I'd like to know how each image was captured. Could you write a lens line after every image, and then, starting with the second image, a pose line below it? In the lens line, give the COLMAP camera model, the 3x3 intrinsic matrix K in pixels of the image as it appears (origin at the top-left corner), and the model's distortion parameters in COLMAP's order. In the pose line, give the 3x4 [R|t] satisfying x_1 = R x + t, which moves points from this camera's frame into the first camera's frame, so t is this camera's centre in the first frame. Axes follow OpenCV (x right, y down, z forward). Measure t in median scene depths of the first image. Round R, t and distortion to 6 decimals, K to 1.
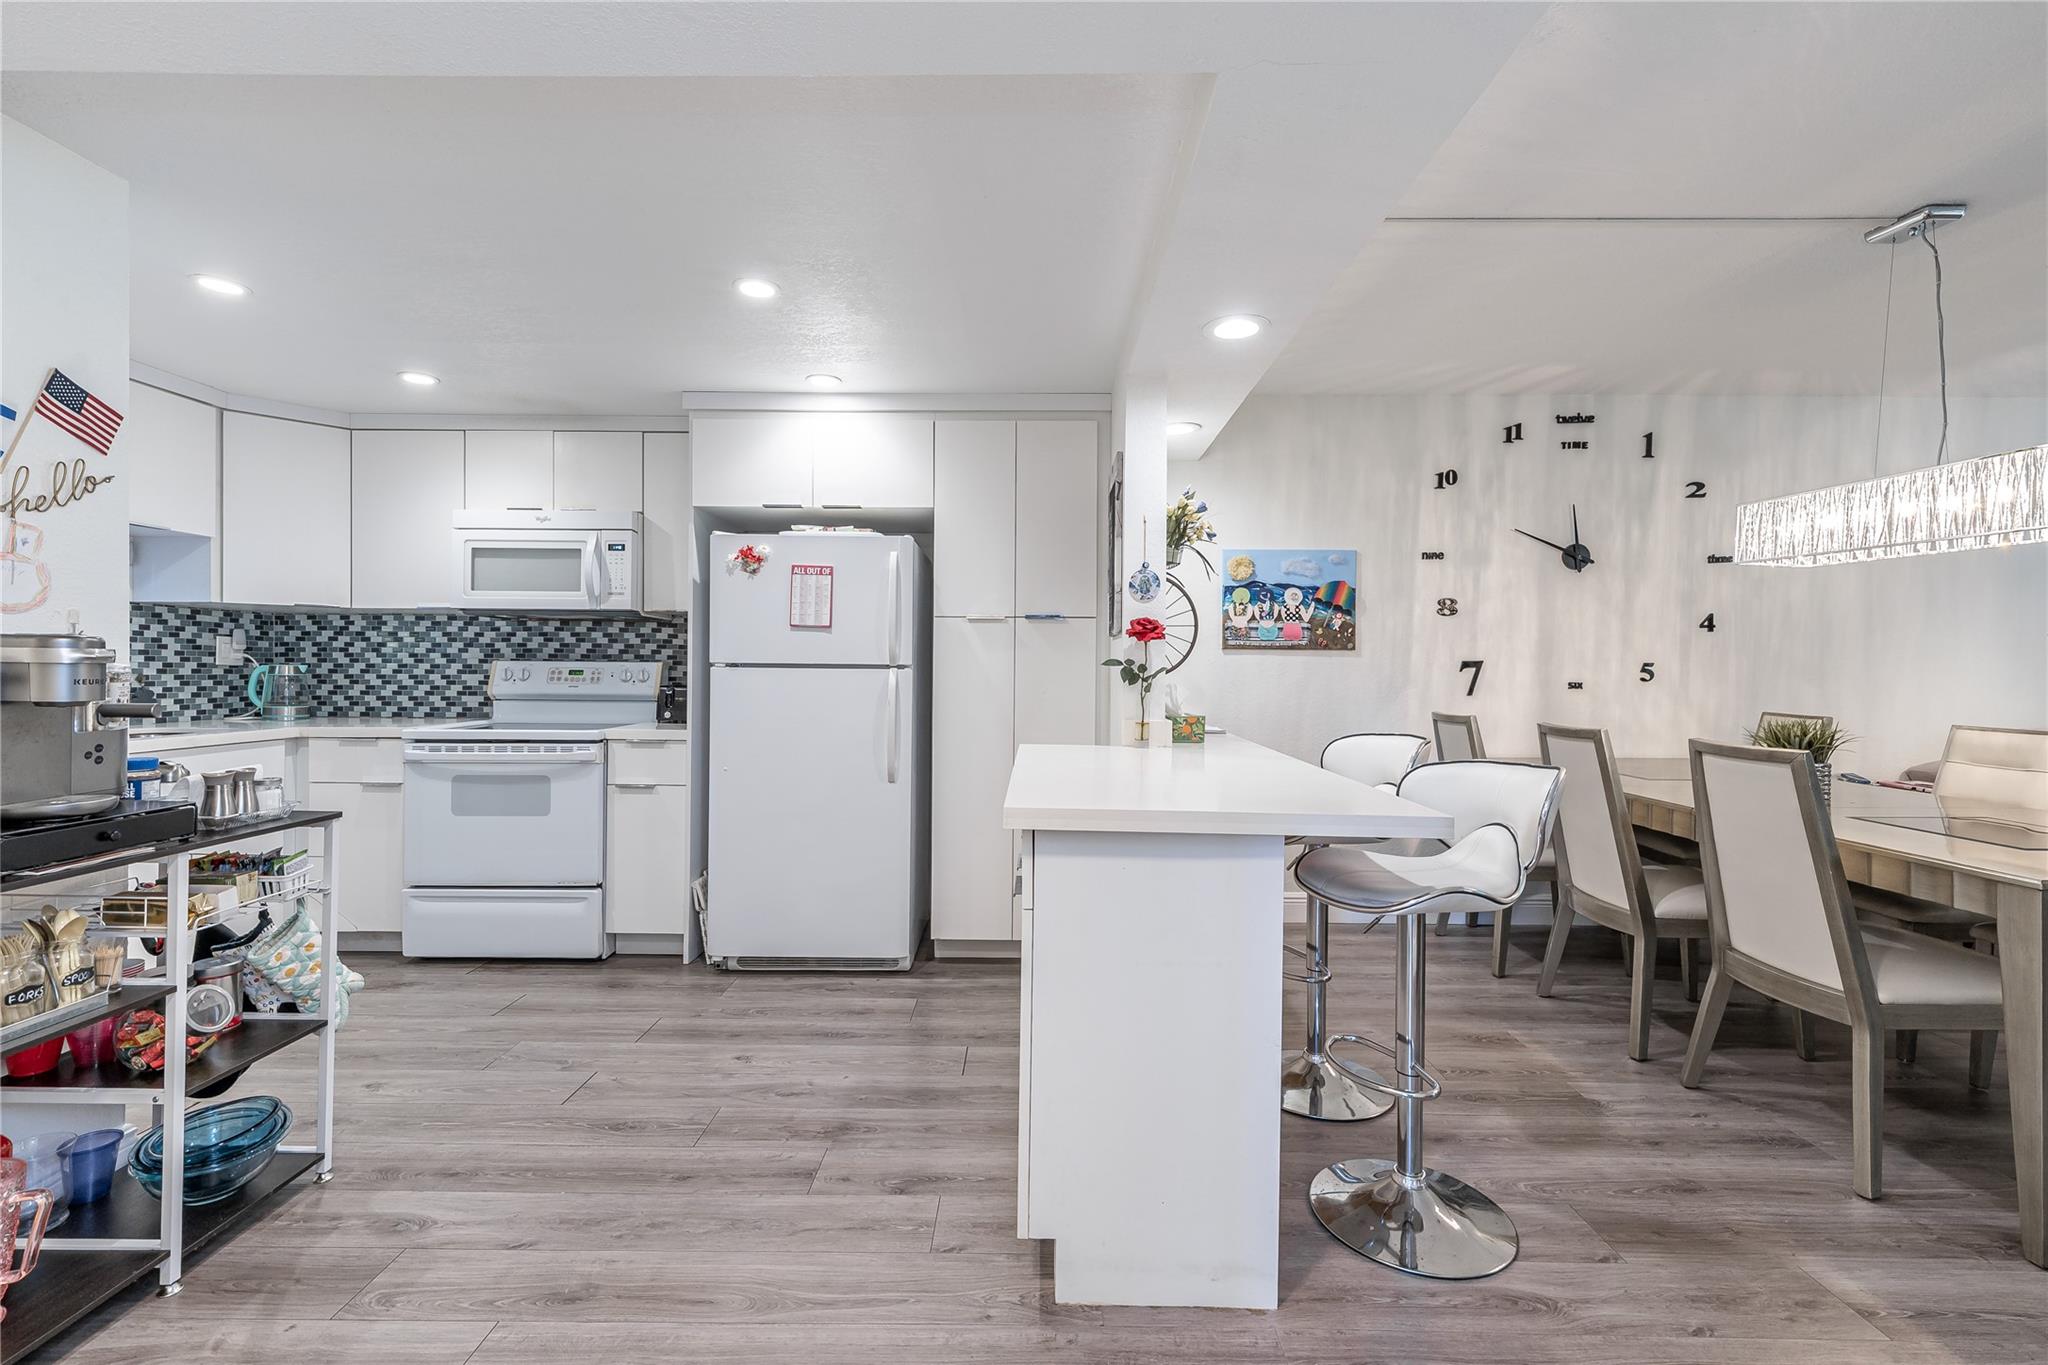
lens RADIAL K [[897.6, 0, 1033.4], [0, 897.6, 666.3], [0, 0, 1]] dist [0.011799, -0.000157]
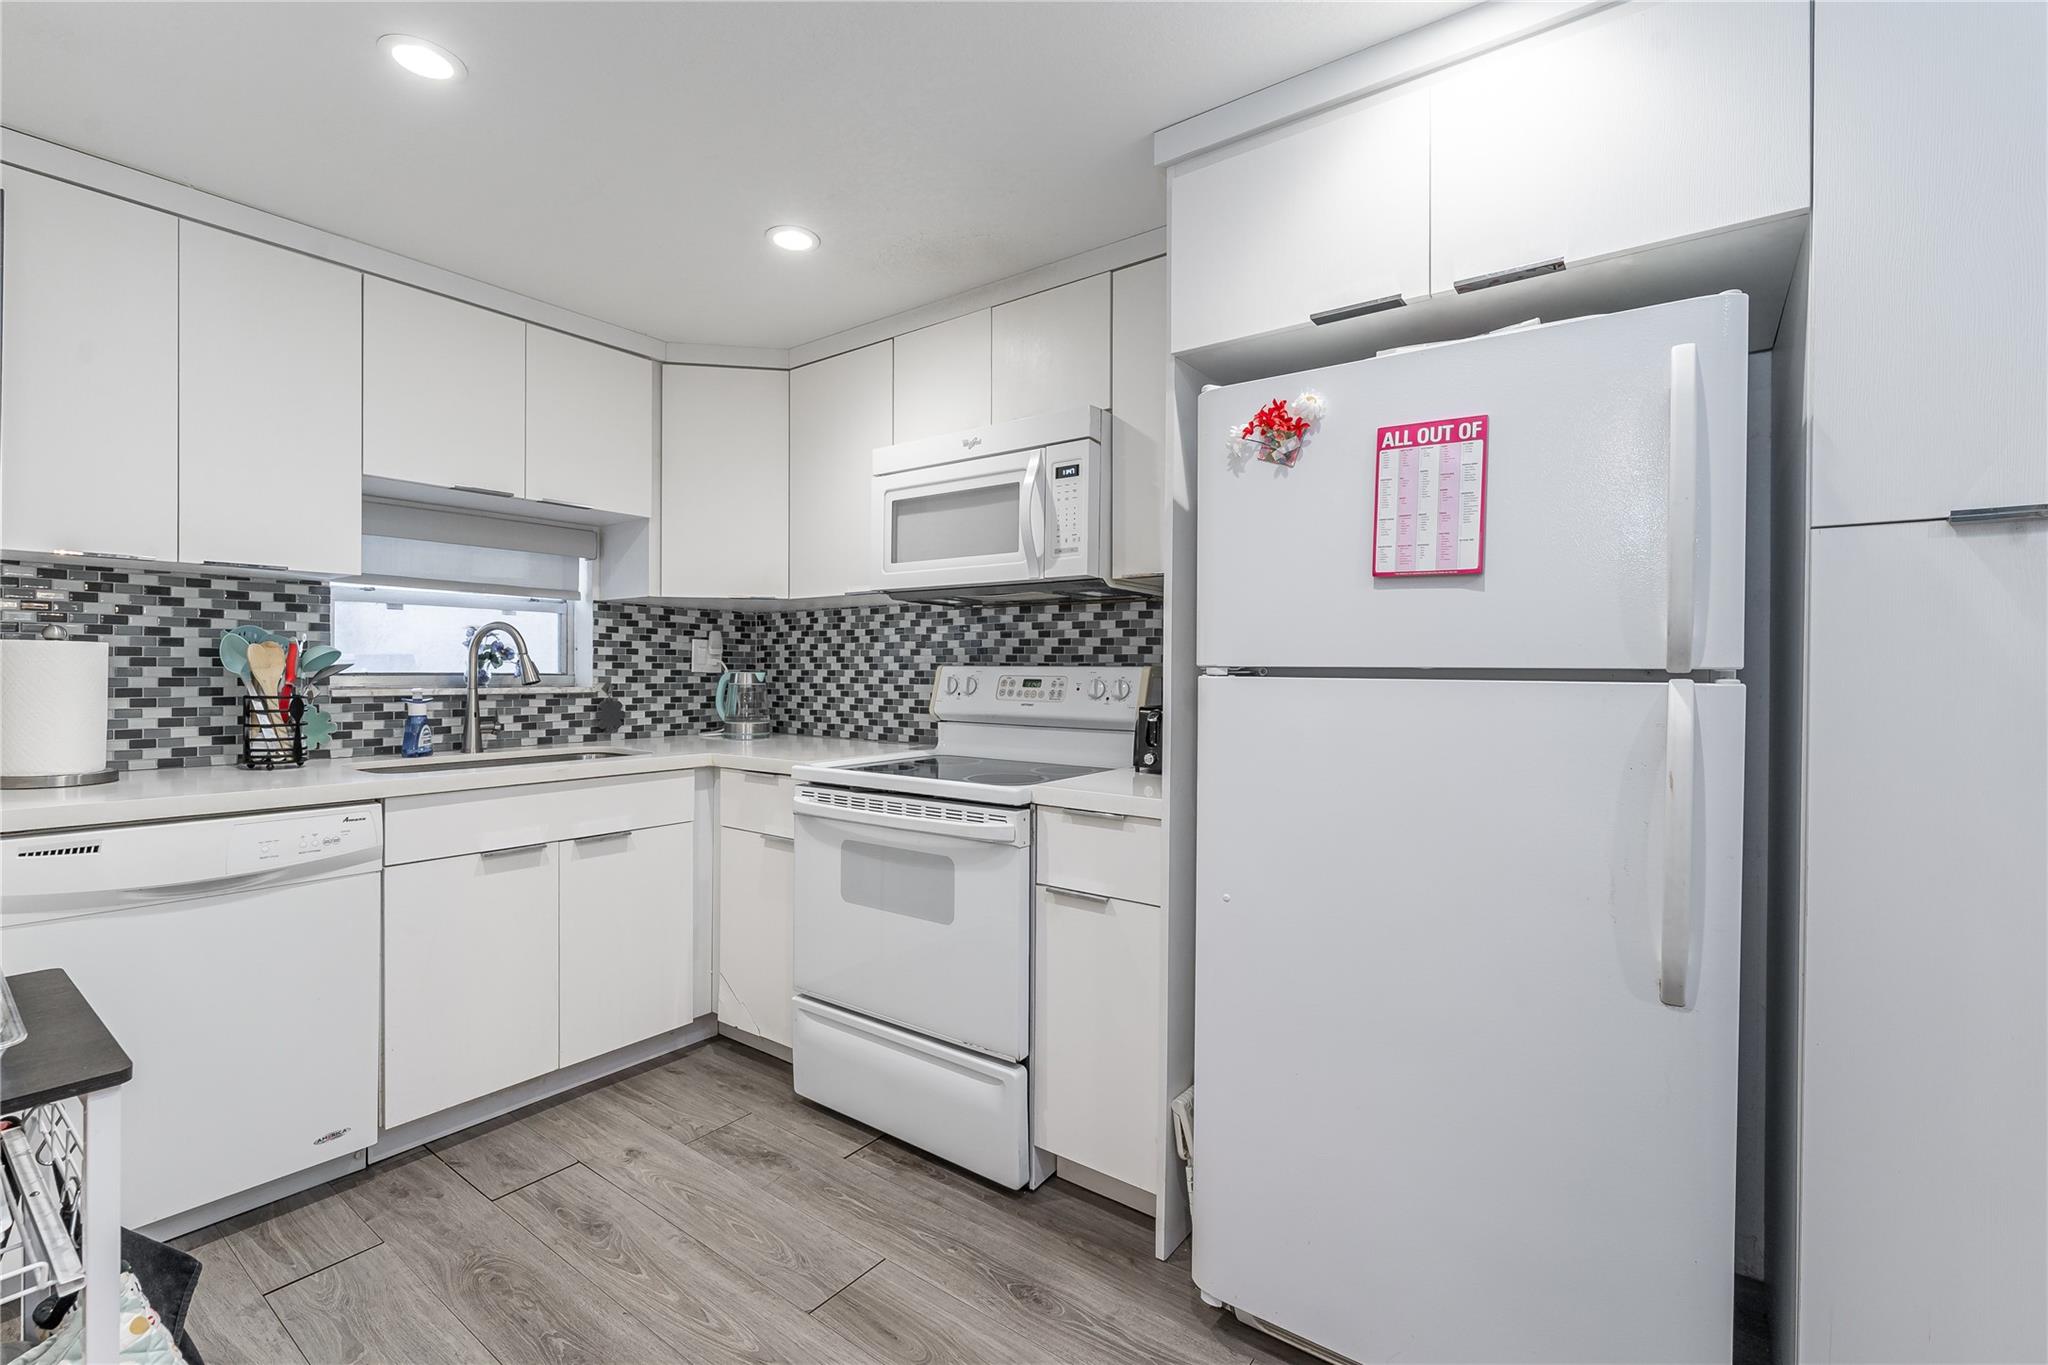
lens RADIAL K [[887.2, 0, 1024.0], [0, 887.2, 682.5], [0, 0, 1]] dist [-0.001080, -0.000205]
pose [[0.804884, 0.005354, -0.593408, -0.138319], [0.001446, 0.999939, 0.010984, -0.000623], [0.593431, -0.009699, 0.804827, 0.505465]]
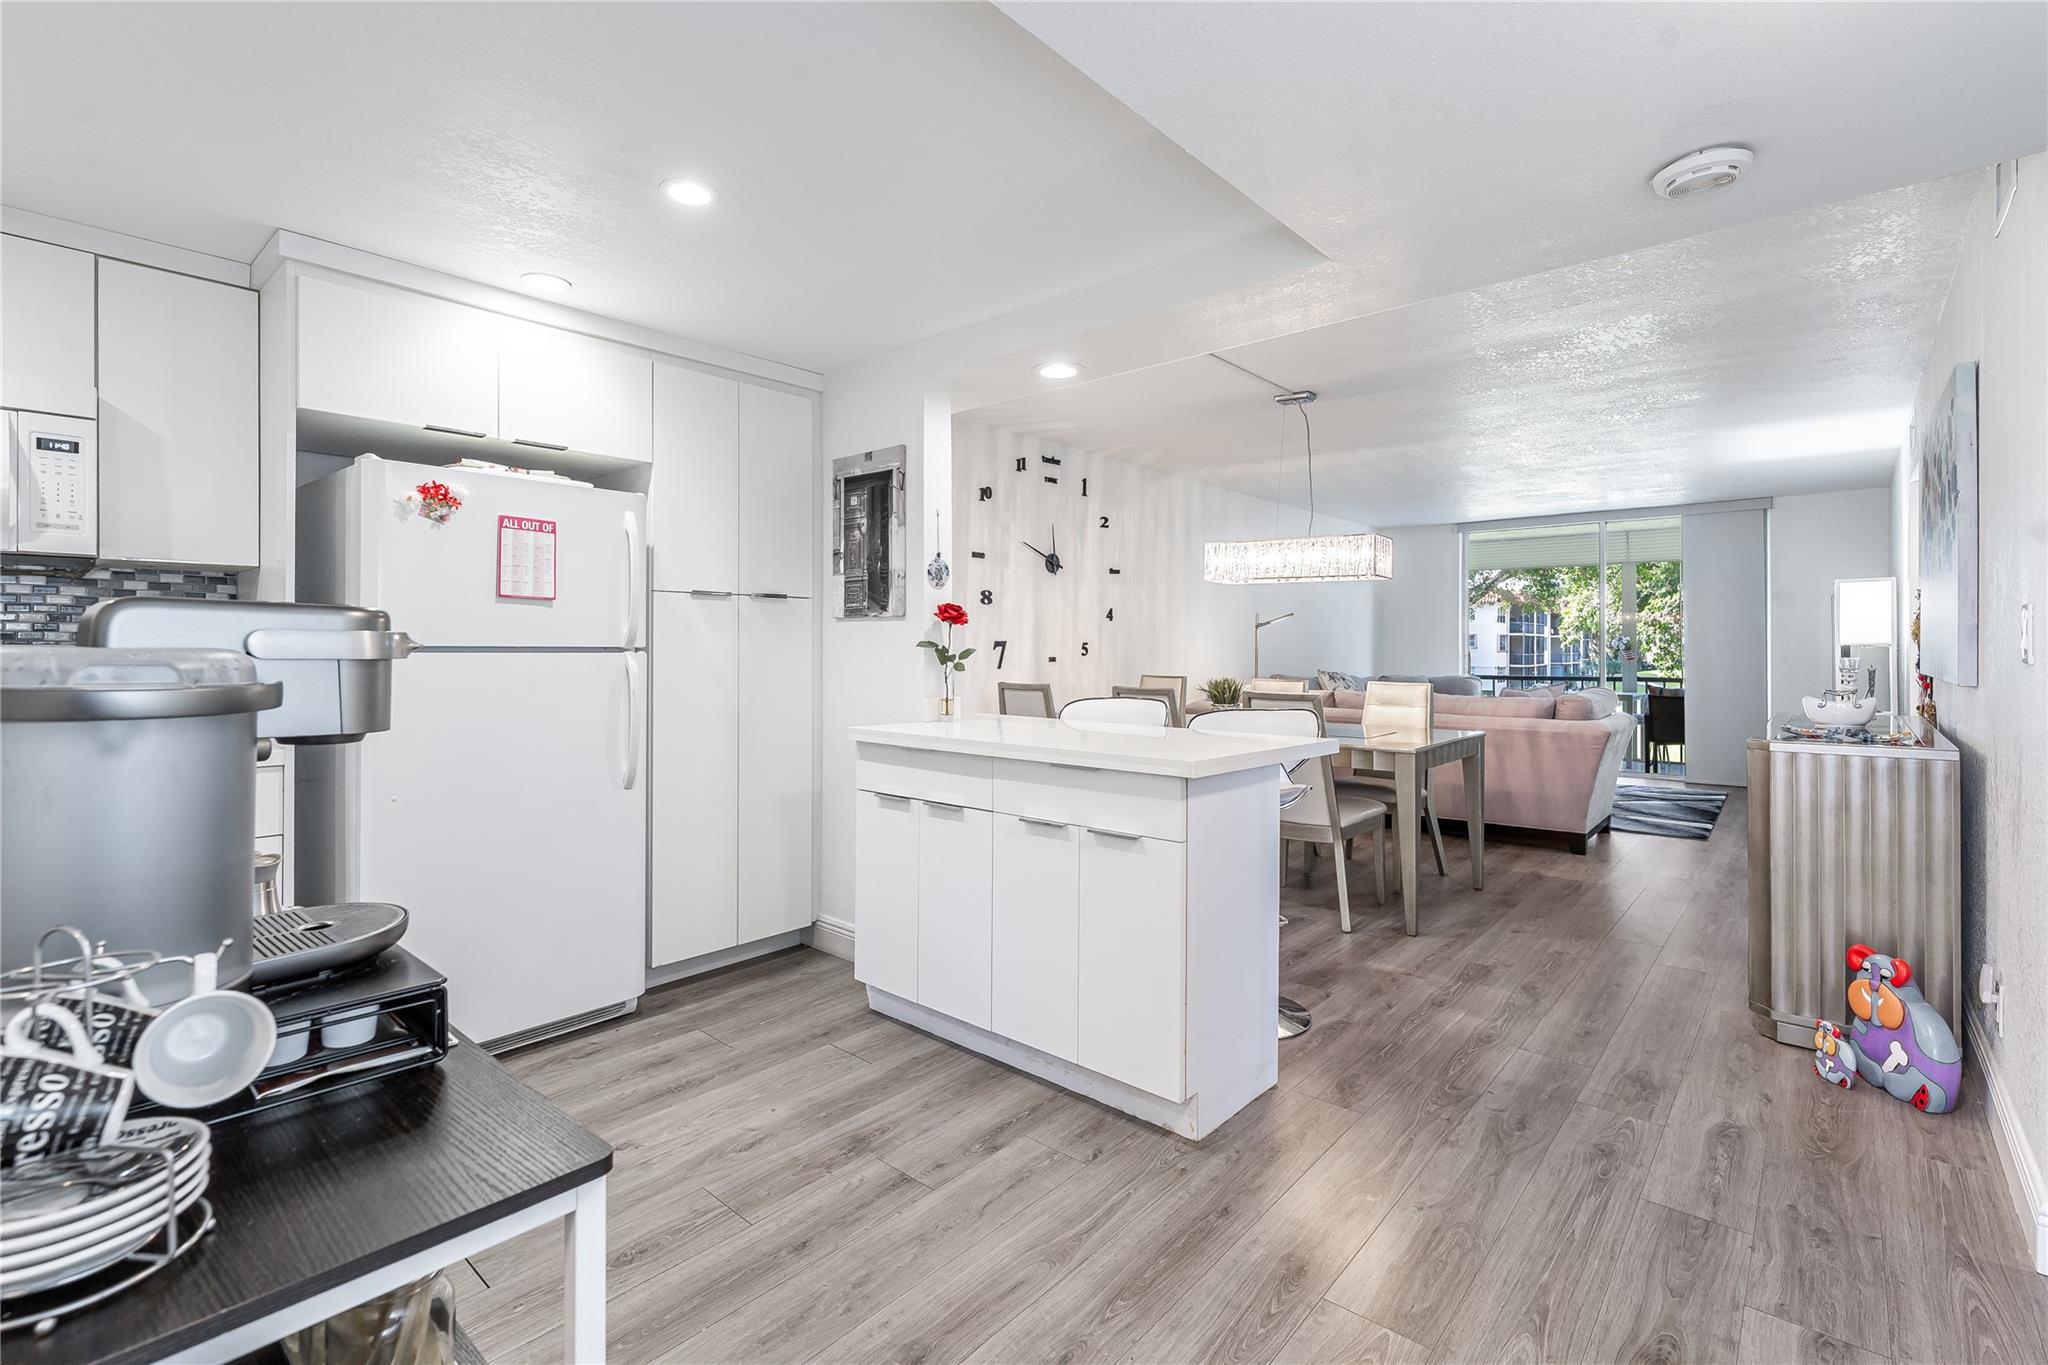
lens RADIAL K [[920.5, 0, 1032.8], [0, 920.5, 646.9], [0, 0, 1]] dist [0.001275, -0.000022]
pose [[0.650495, -0.005906, 0.759488, -0.496179], [0.003312, 0.999982, 0.004939, -0.004437], [-0.759504, -0.000697, 0.650503, 0.142645]]
